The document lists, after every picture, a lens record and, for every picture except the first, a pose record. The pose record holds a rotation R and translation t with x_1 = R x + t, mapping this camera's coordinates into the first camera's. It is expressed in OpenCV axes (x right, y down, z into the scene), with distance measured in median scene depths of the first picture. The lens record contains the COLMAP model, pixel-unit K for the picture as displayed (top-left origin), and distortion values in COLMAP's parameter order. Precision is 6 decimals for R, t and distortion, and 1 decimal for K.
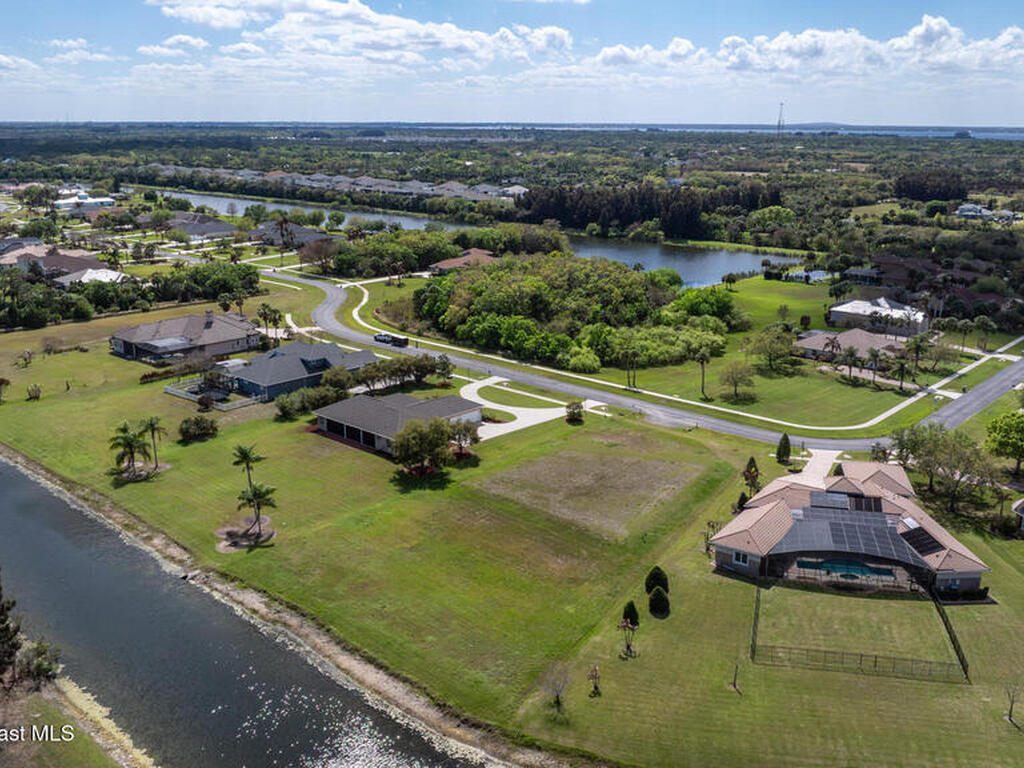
lens RADIAL K [[926.9, 0, 523.2], [0, 926.9, 386.4], [0, 0, 1]] dist [-0.016266, 0.000000]
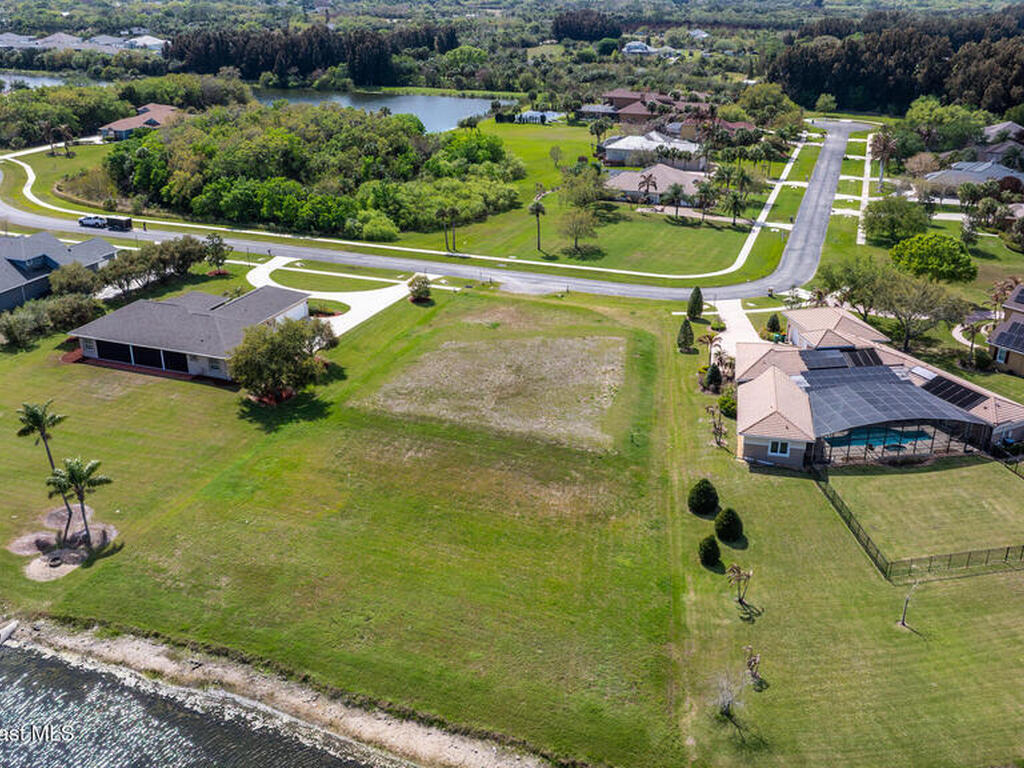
lens RADIAL K [[926.9, 0, 501.4], [0, 926.9, 383.1], [0, 0, 1]] dist [-0.016266, 0.000000]
pose [[0.928013, -0.148168, 0.341816, -0.141835], [0.099231, 0.982672, 0.156555, -0.009579], [-0.359089, -0.111366, 0.926635, 0.205332]]
